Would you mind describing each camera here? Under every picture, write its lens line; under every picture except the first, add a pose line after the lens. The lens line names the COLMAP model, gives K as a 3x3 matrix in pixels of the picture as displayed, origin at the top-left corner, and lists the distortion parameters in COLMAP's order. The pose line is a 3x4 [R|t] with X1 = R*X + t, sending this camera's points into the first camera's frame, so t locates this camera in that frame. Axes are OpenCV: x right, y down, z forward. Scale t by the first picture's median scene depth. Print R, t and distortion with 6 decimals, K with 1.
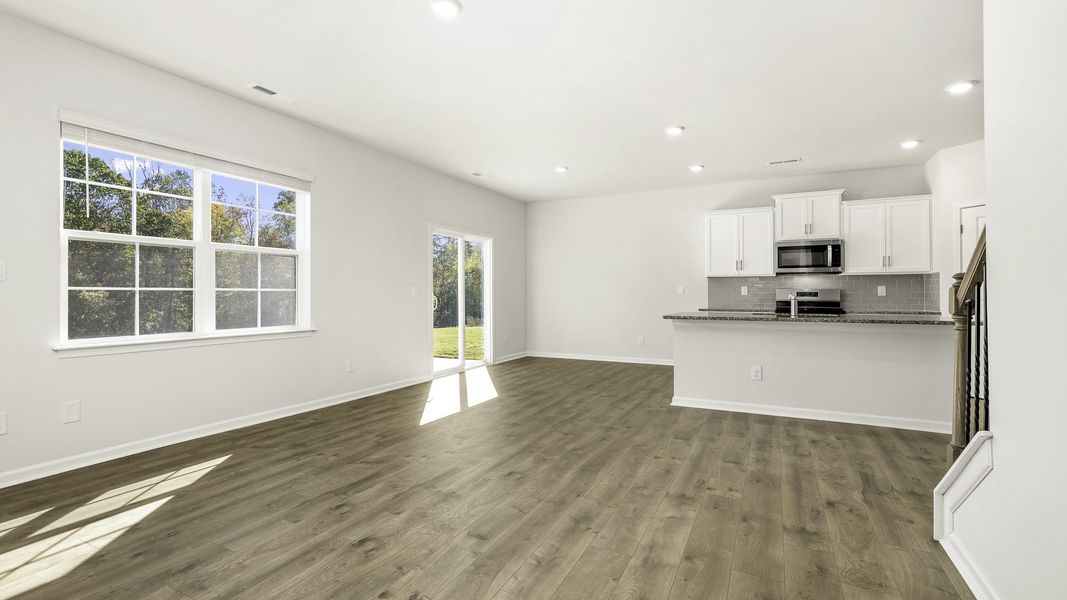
lens RADIAL K [[469.8, 0, 536.8], [0, 469.8, 286.8], [0, 0, 1]] dist [0.000441, 0.000694]
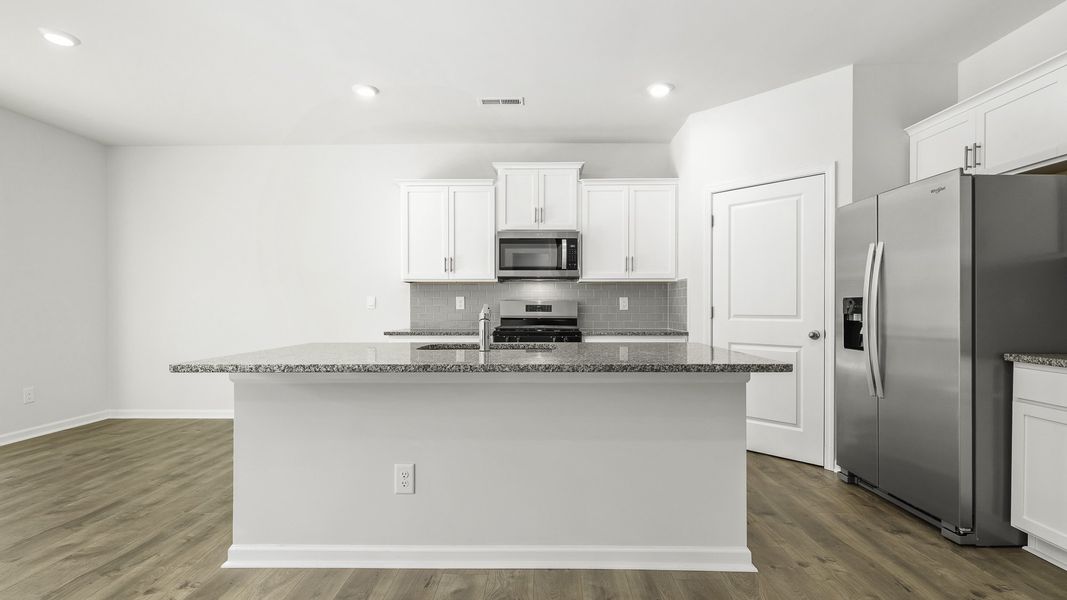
lens RADIAL K [[469.8, 0, 536.9], [0, 469.8, 310.3], [0, 0, 1]] dist [0.000441, 0.000694]
pose [[0.898715, -0.003885, 0.438516, 0.276207], [-0.006116, 0.999752, 0.021392, 0.004181], [-0.438491, -0.021907, 0.898469, 0.381300]]
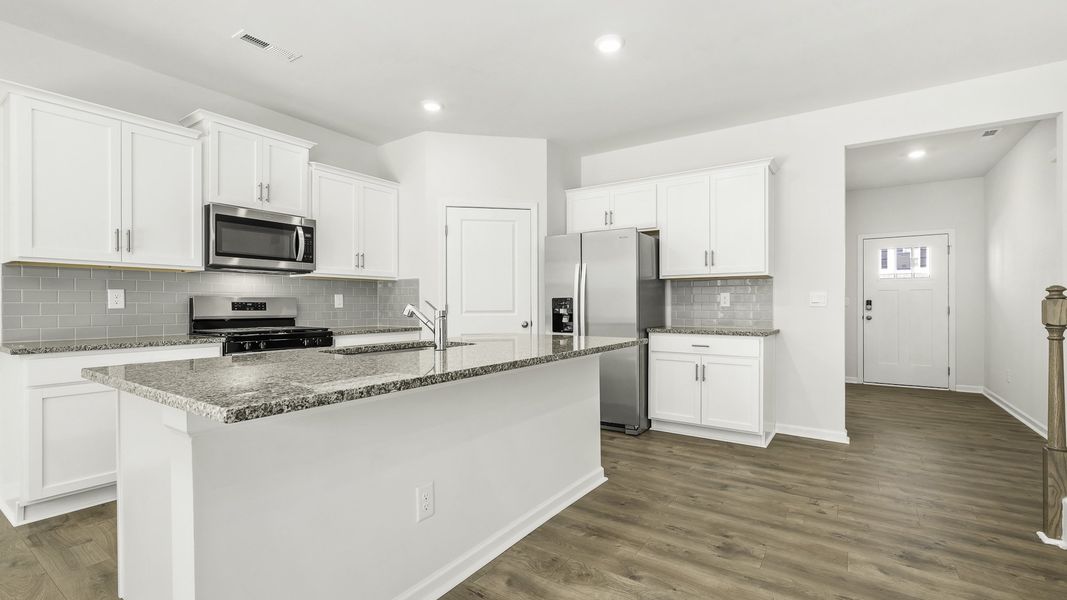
lens RADIAL K [[469.8, 0, 530.1], [0, 469.8, 303.5], [0, 0, 1]] dist [0.000441, 0.000694]
pose [[0.139589, 0.001314, 0.990209, 0.057754], [-0.012817, 0.999918, 0.000479, 0.008351], [-0.990127, -0.012758, 0.139594, 0.618004]]
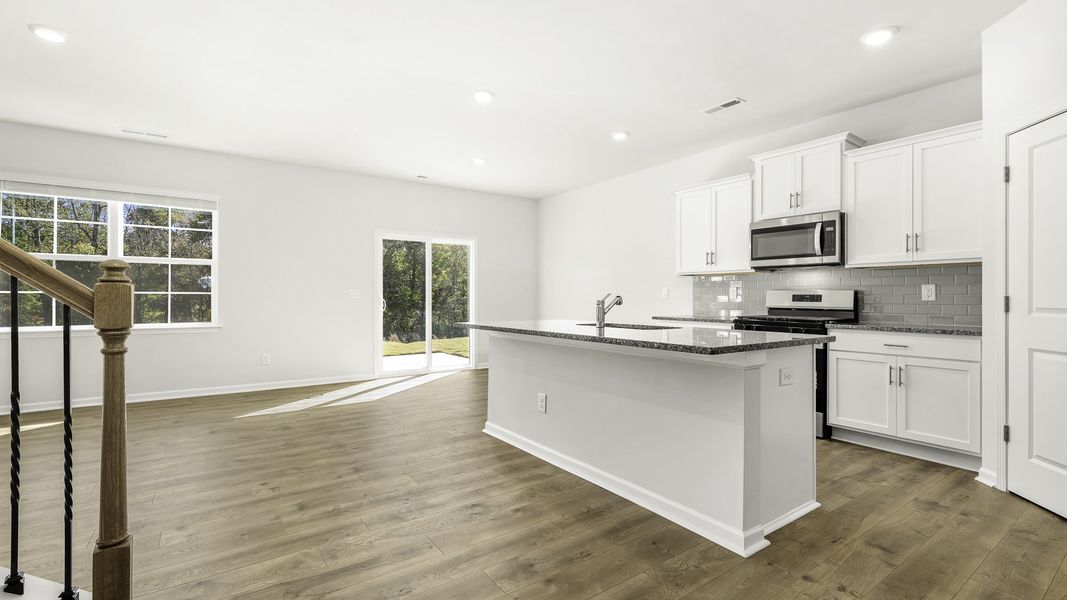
lens RADIAL K [[469.8, 0, 535.1], [0, 469.8, 294.8], [0, 0, 1]] dist [0.000441, 0.000694]
pose [[0.884927, -0.000977, -0.465728, 0.580807], [0.005136, 0.999957, 0.007661, 0.004524], [0.465701, -0.009171, 0.884895, 0.244271]]
